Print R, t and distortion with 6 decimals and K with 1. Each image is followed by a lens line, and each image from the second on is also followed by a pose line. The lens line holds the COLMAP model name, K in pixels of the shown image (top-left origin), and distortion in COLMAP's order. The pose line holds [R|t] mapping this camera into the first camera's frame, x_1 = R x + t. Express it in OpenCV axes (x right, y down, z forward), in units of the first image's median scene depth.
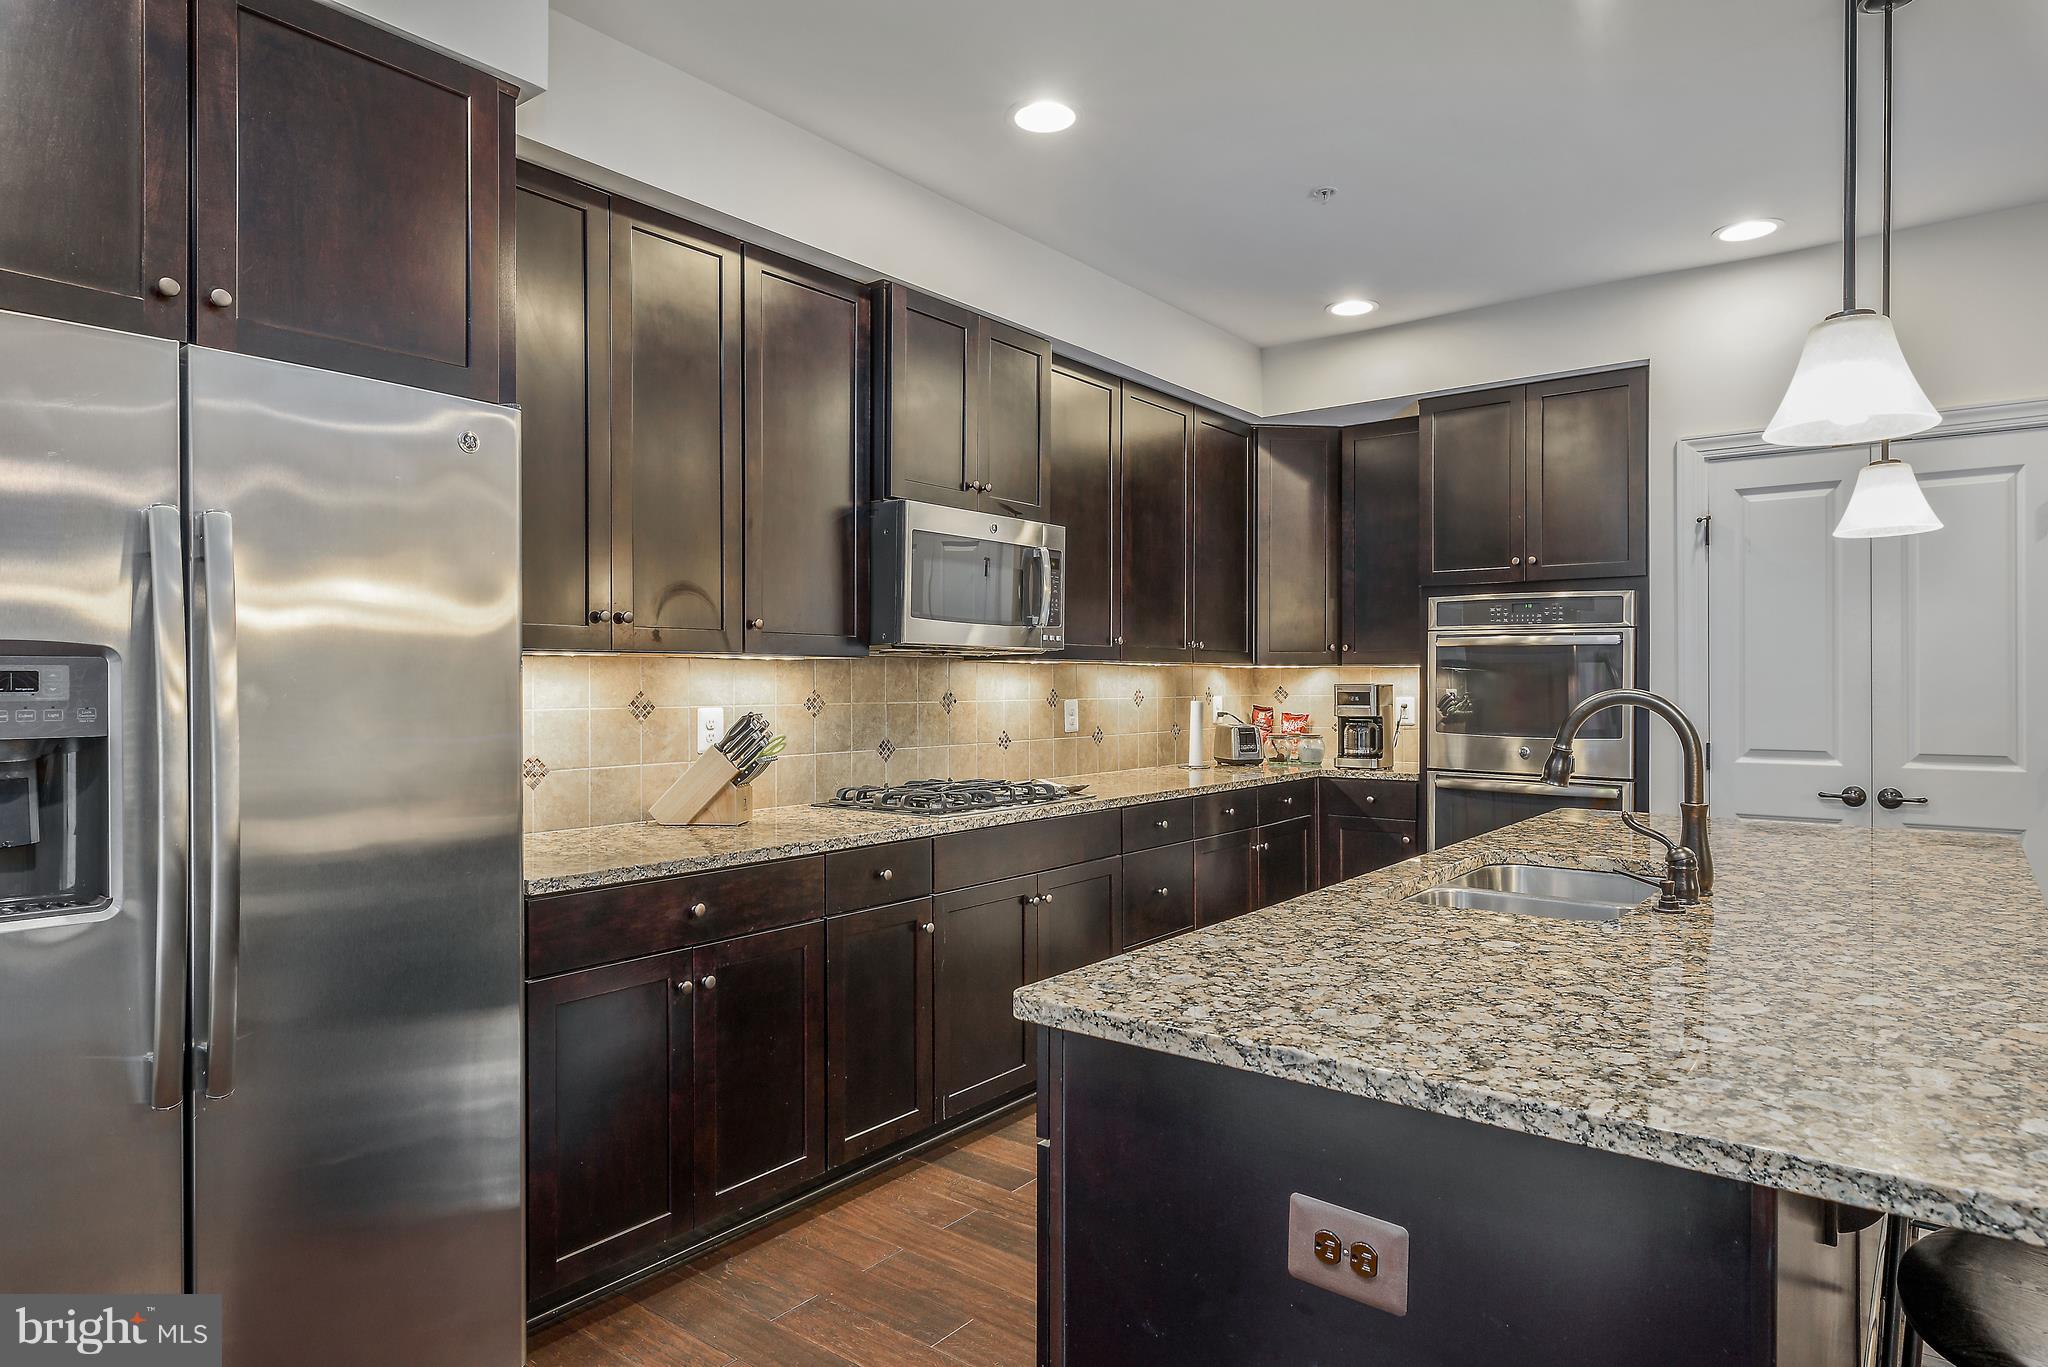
lens RADIAL K [[1175.9, 0, 1063.6], [0, 1175.9, 686.0], [0, 0, 1]] dist [0.000754, 0.001012]
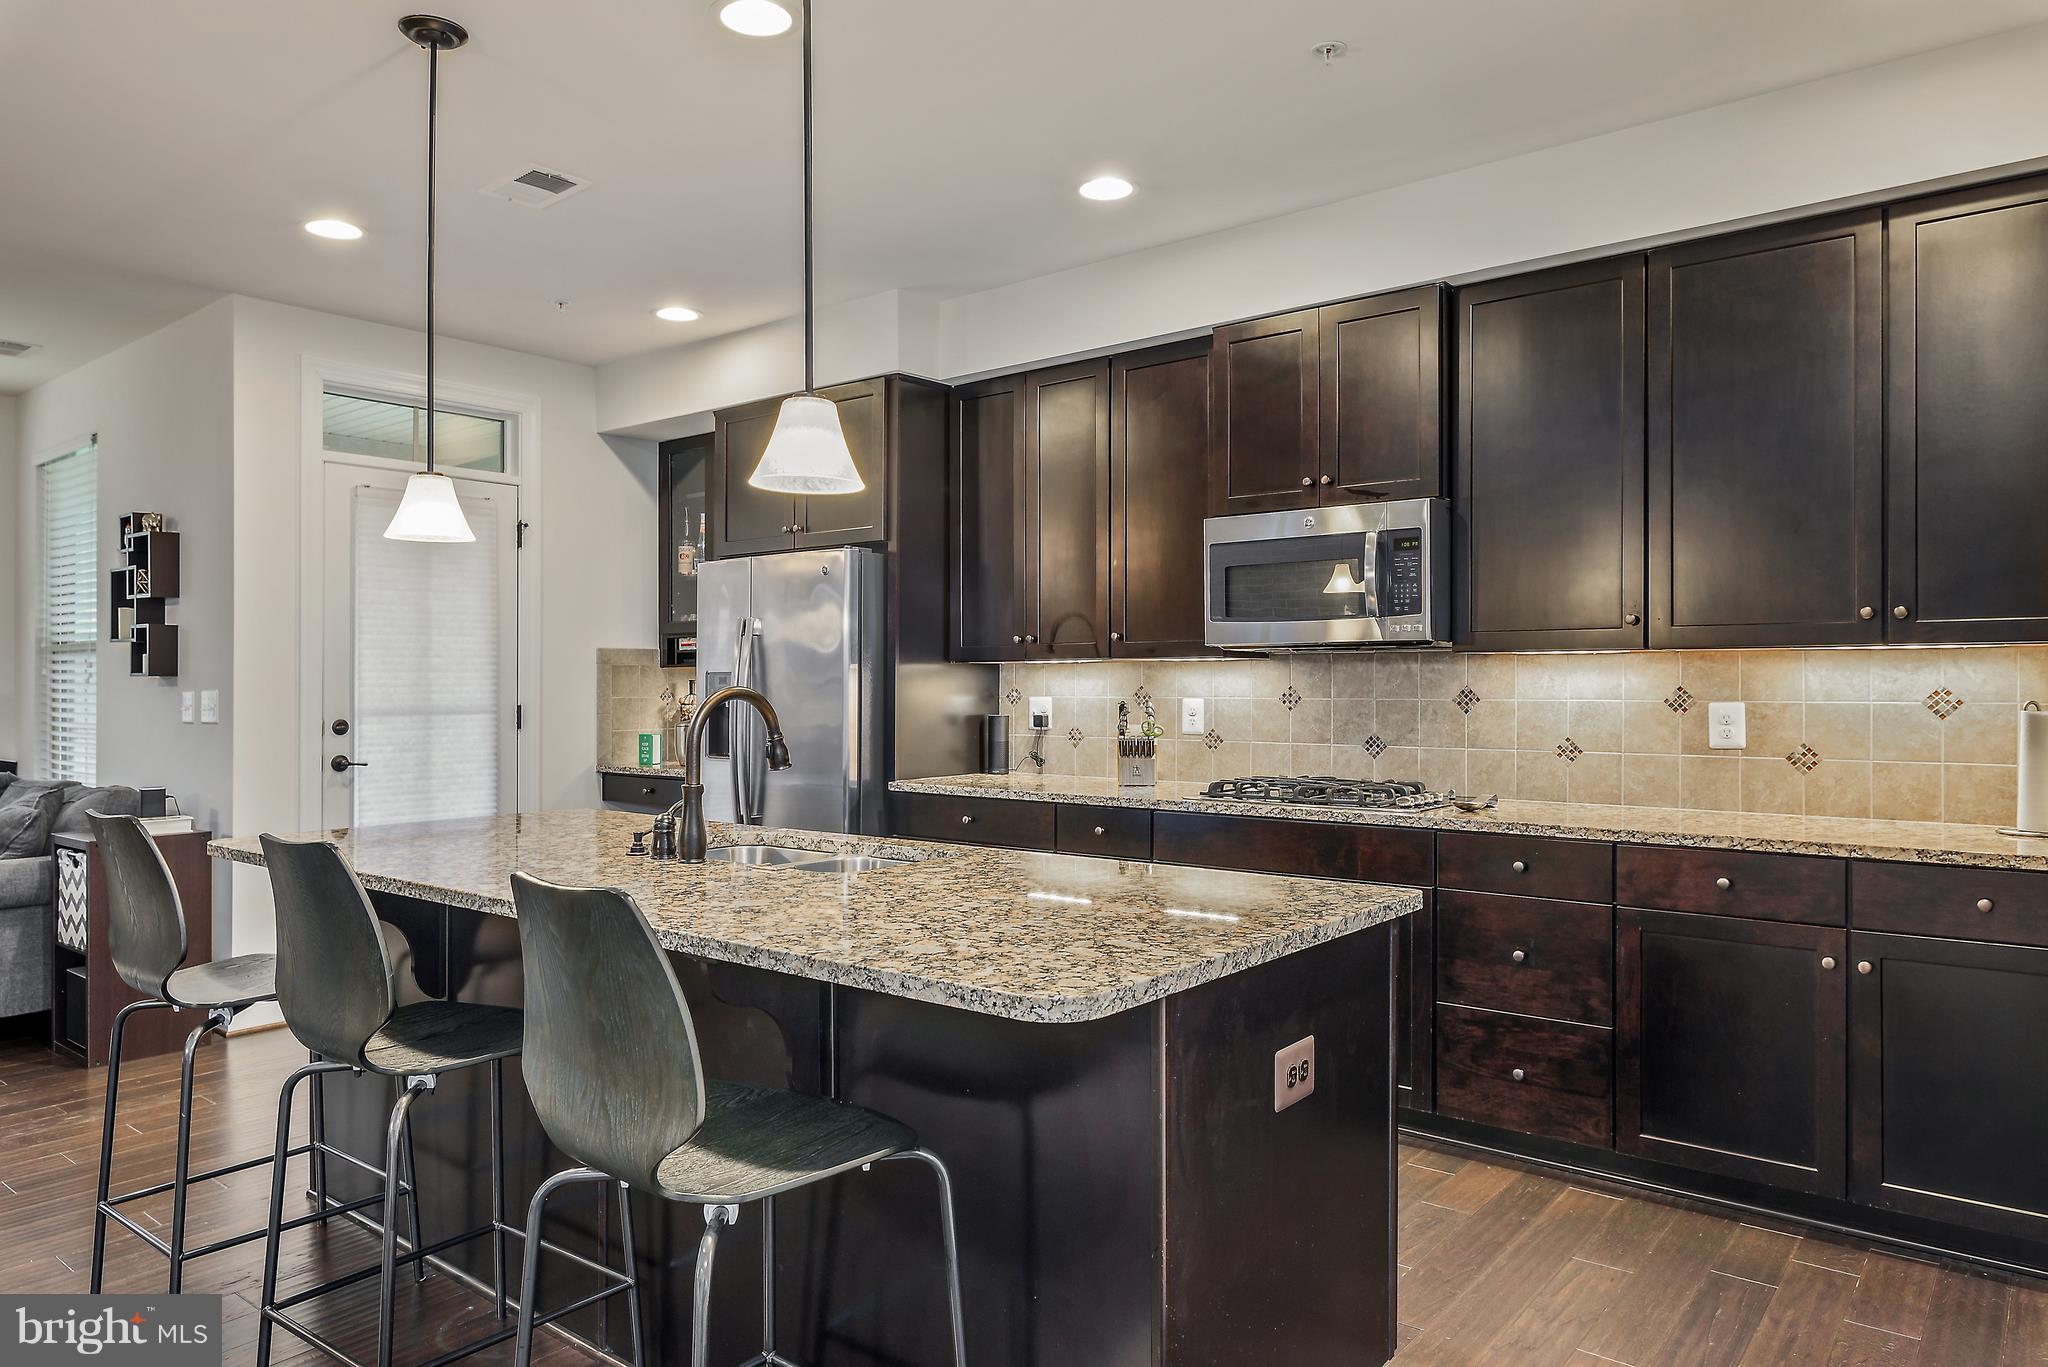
lens RADIAL K [[1303.0, 0, 1038.2], [0, 1303.0, 674.1], [0, 0, 1]] dist [-0.007008, 0.001981]
pose [[-0.027337, -0.002267, -0.999624, 0.986686], [0.001386, 0.999996, -0.002306, -0.004840], [0.999625, -0.001449, -0.027334, 0.766633]]
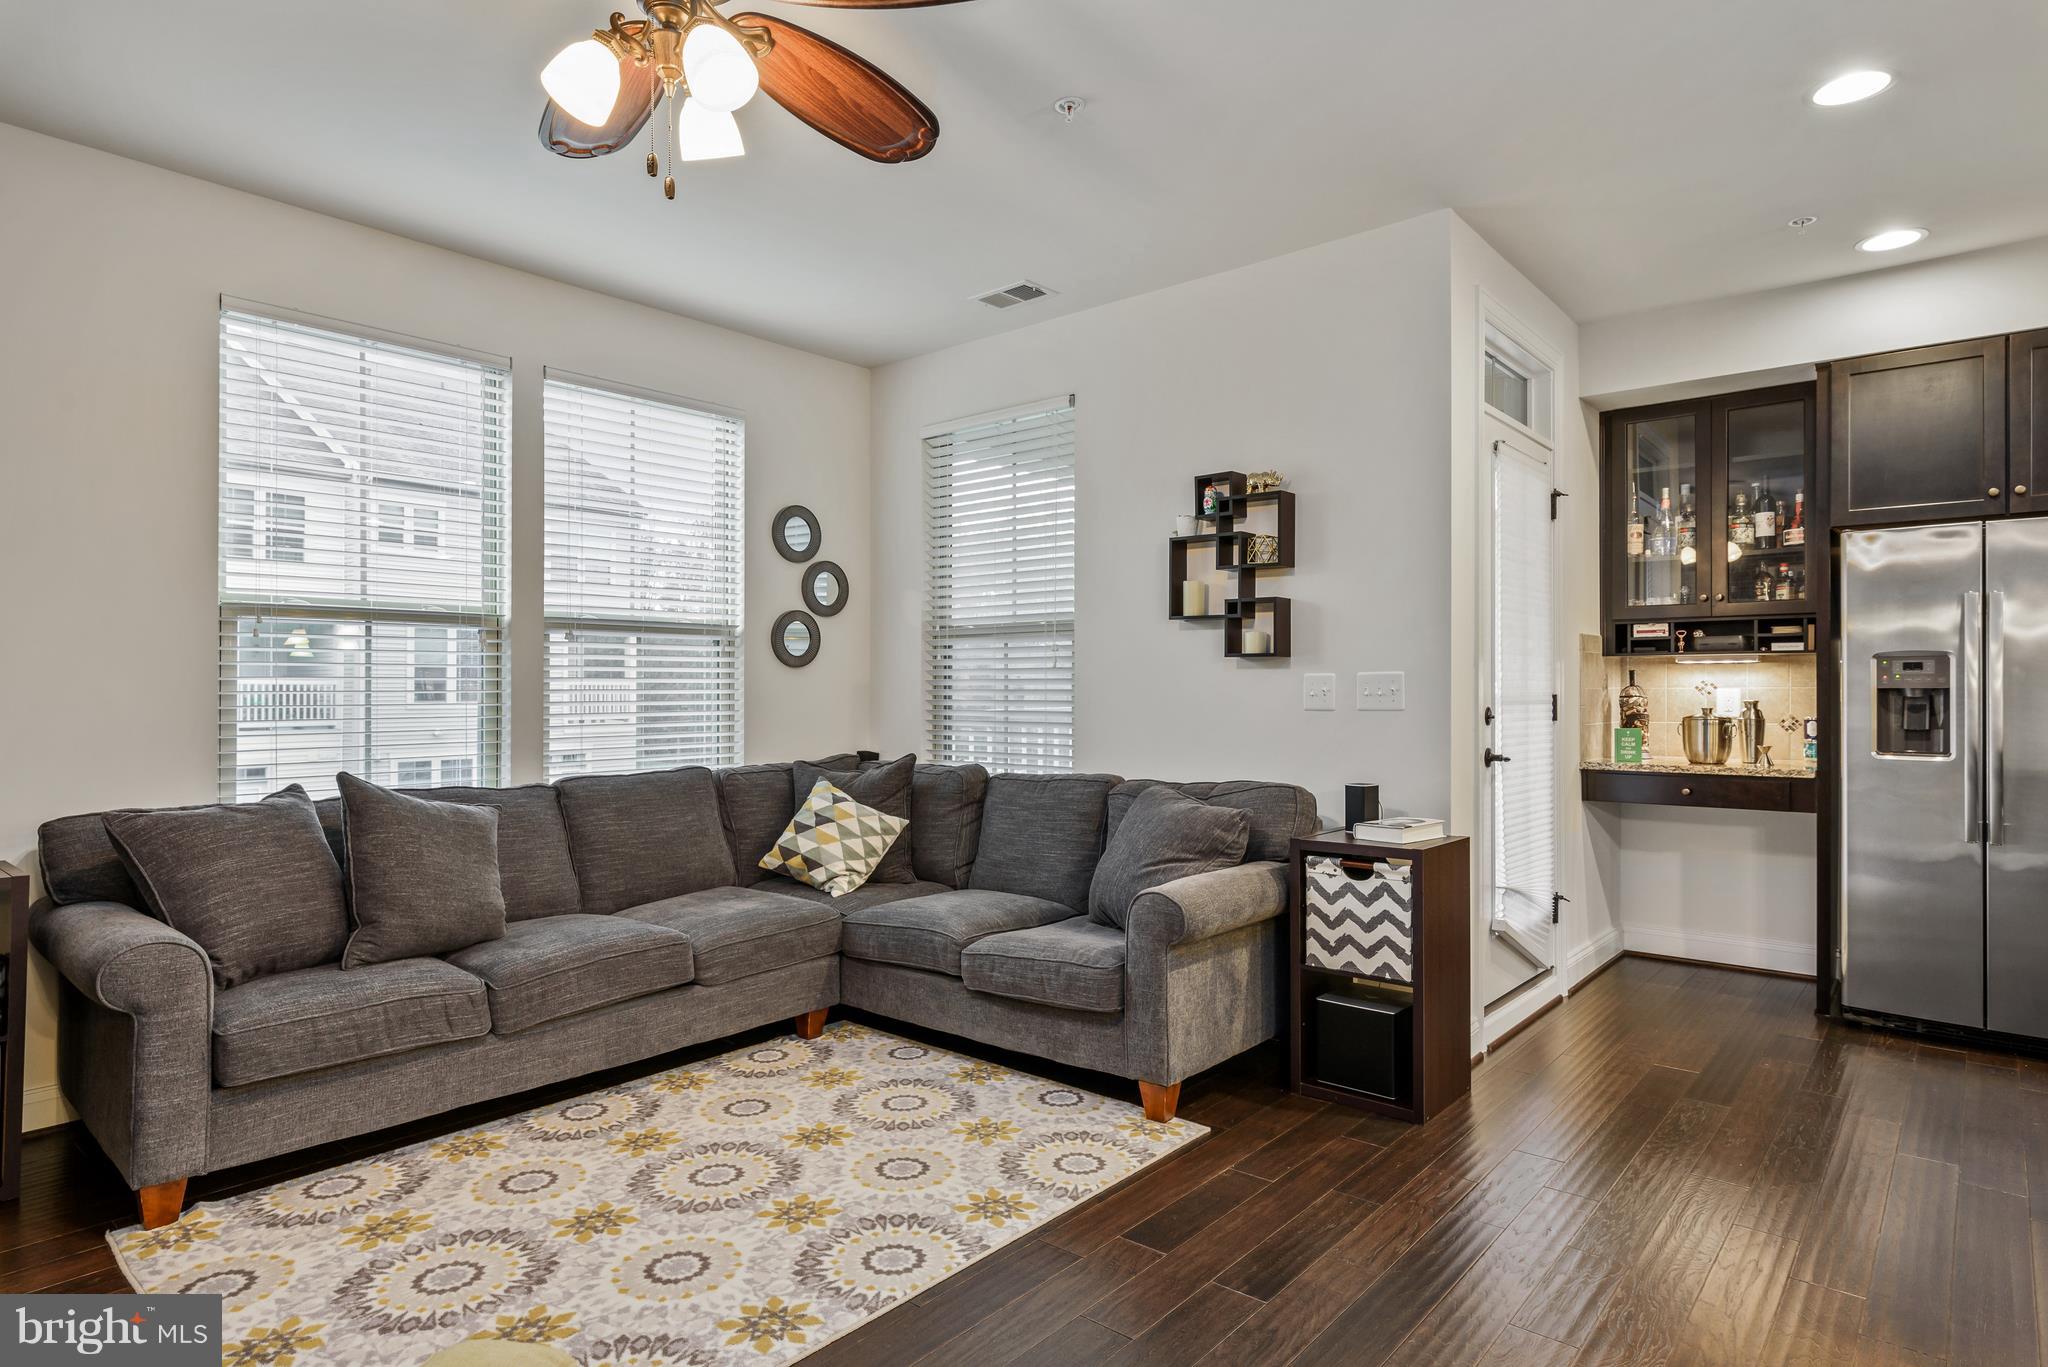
lens RADIAL K [[1127.8, 0, 1027.6], [0, 1127.8, 684.5], [0, 0, 1]] dist [-0.000674, 0.001694]
pose [[-0.056196, -0.007038, -0.998395, 0.698071], [-0.006904, 0.999954, -0.006660, 0.027036], [0.998396, 0.006519, -0.056242, -0.337804]]
